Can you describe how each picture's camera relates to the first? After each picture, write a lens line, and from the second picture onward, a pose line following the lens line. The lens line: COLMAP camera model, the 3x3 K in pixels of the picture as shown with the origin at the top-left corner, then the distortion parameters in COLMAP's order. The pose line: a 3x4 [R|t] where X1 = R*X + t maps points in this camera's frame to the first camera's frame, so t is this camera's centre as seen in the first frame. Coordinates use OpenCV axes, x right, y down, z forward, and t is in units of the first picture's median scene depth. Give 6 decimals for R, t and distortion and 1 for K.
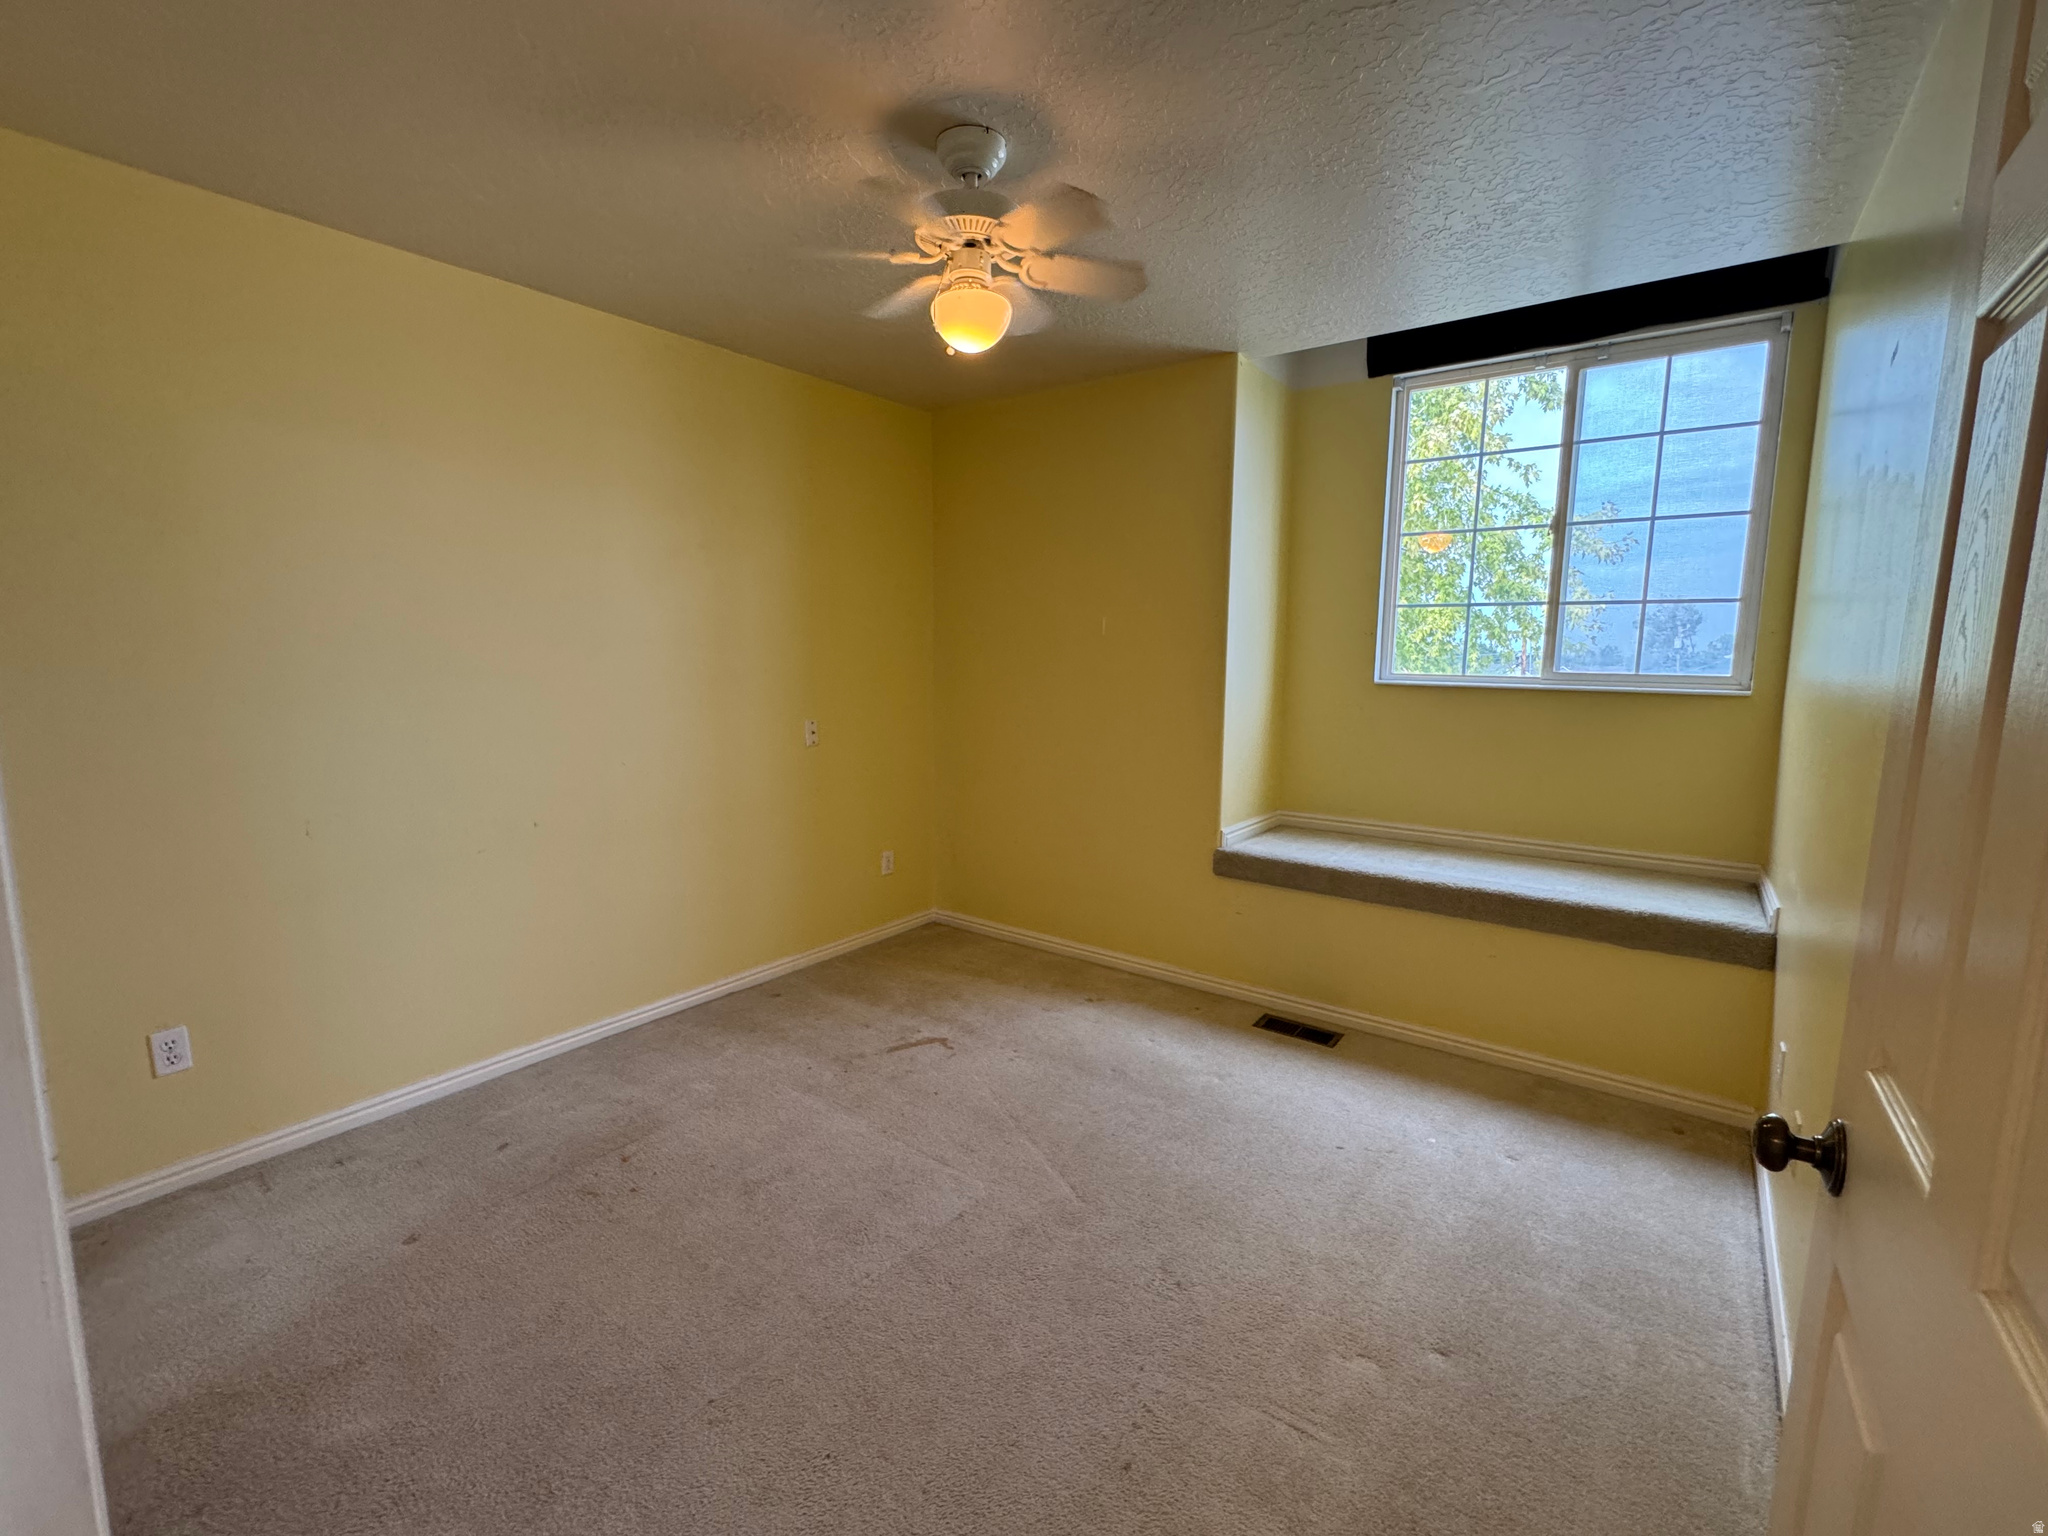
lens RADIAL K [[895.6, 0, 1017.7], [0, 895.6, 768.1], [0, 0, 1]] dist [-0.000491, -0.000075]
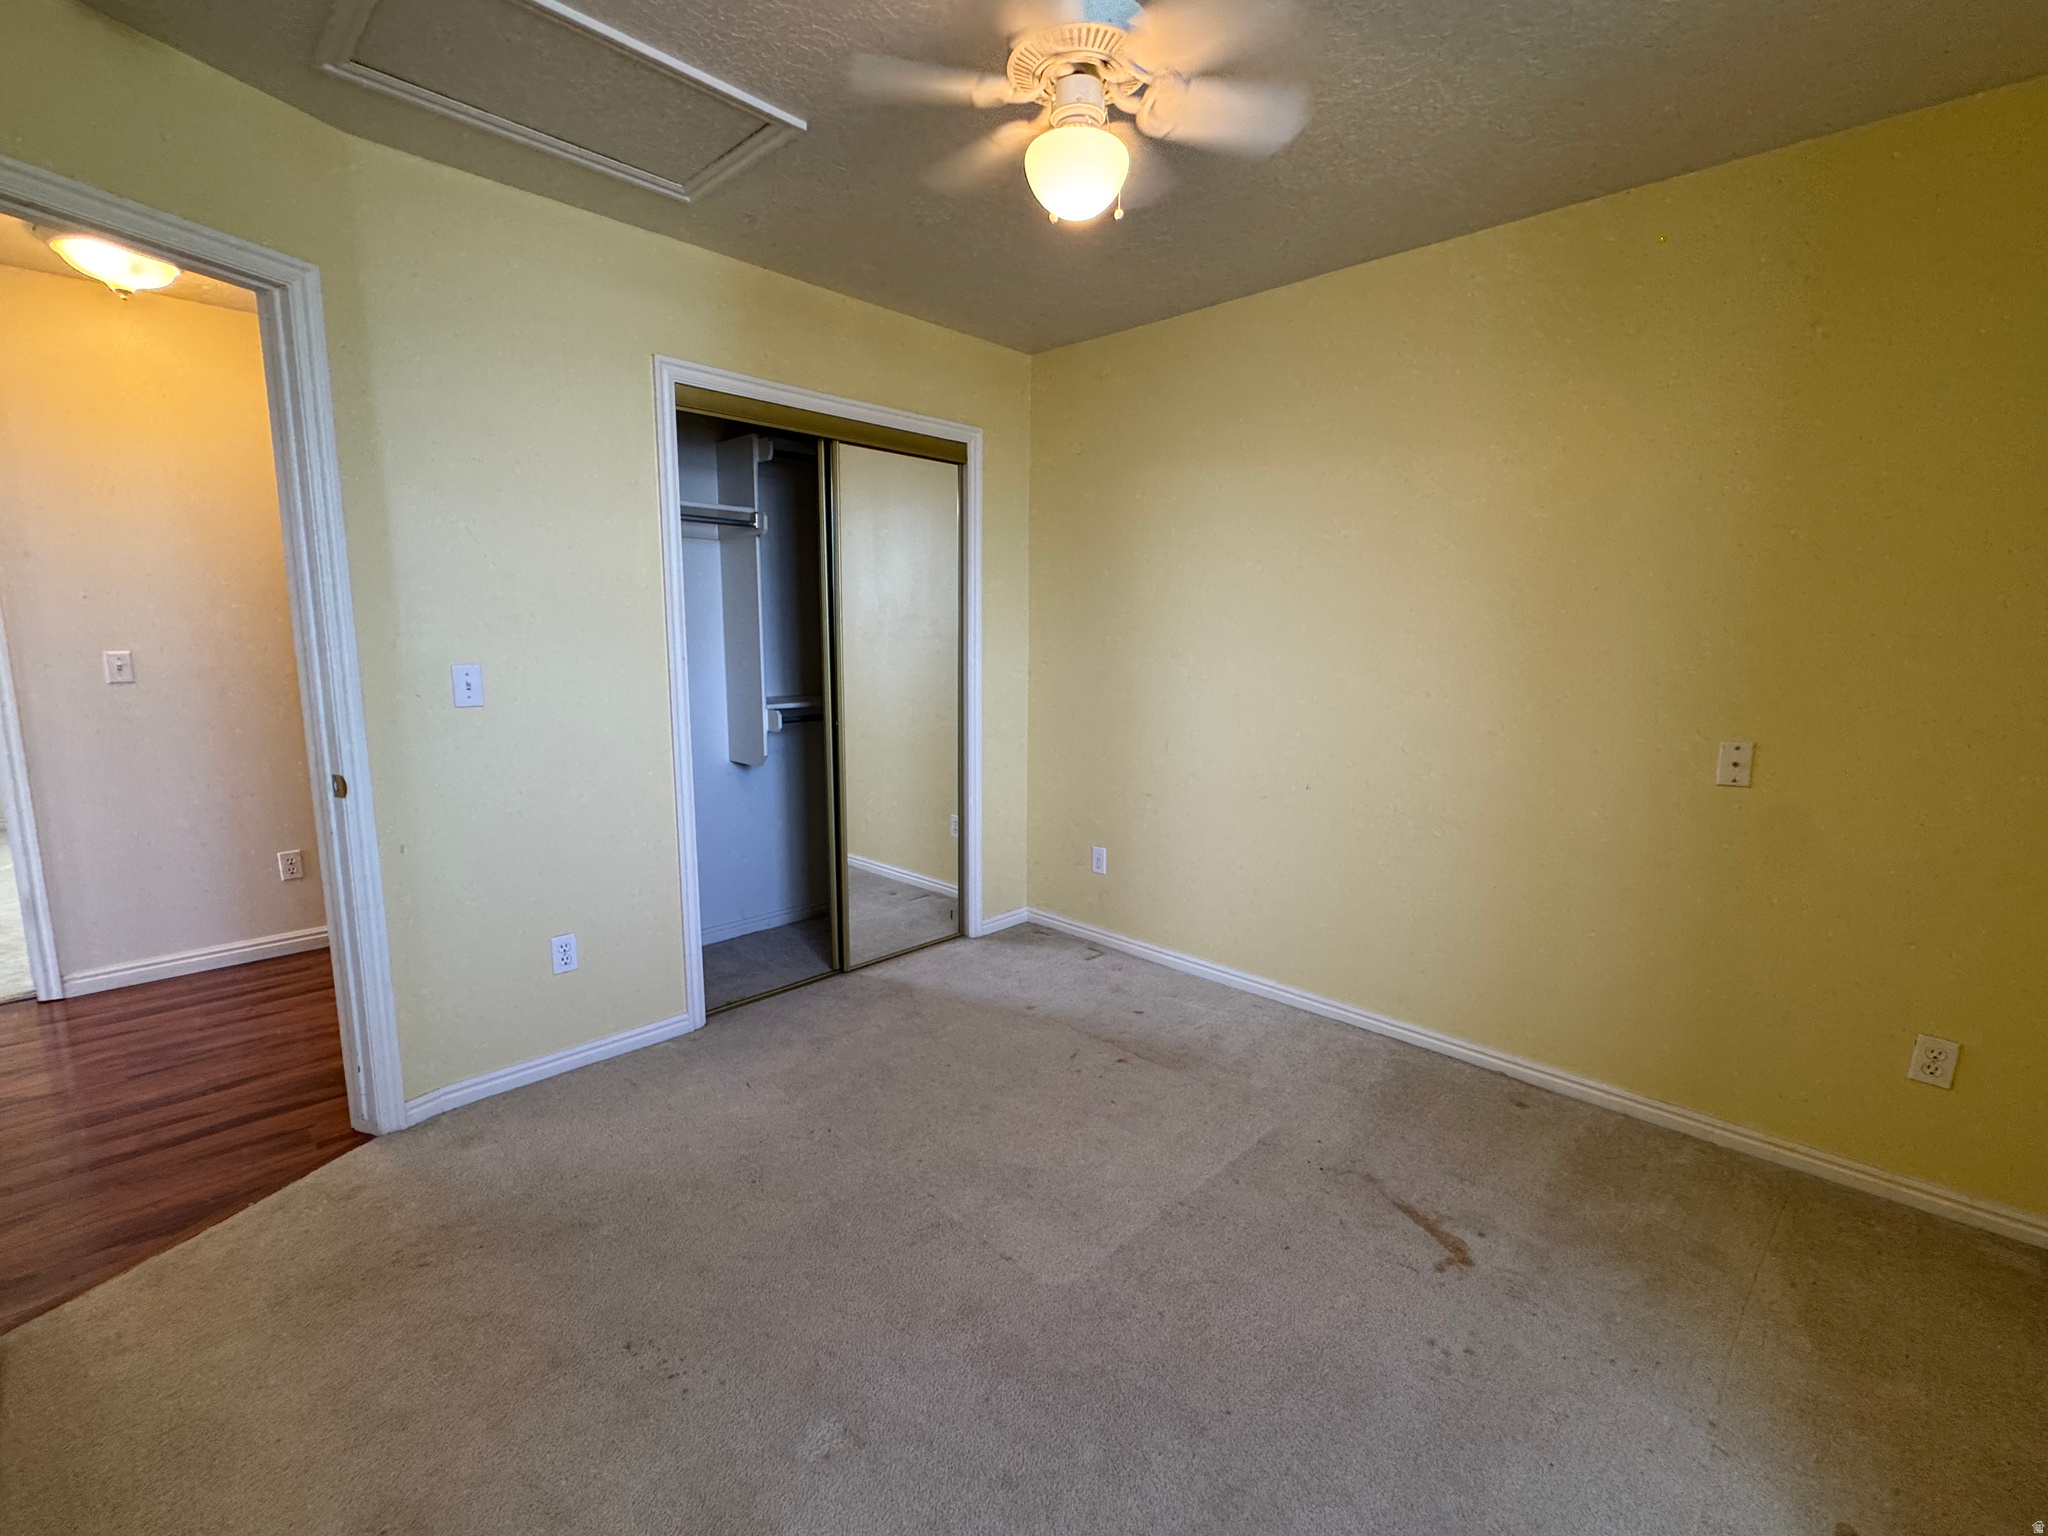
lens RADIAL K [[895.6, 0, 1017.7], [0, 895.6, 768.1], [0, 0, 1]] dist [-0.000491, -0.000075]
pose [[-0.101119, 0.157921, -0.982261, 0.455248], [-0.153863, 0.972960, 0.172265, -0.074226], [0.982904, 0.168553, -0.074087, 0.639042]]
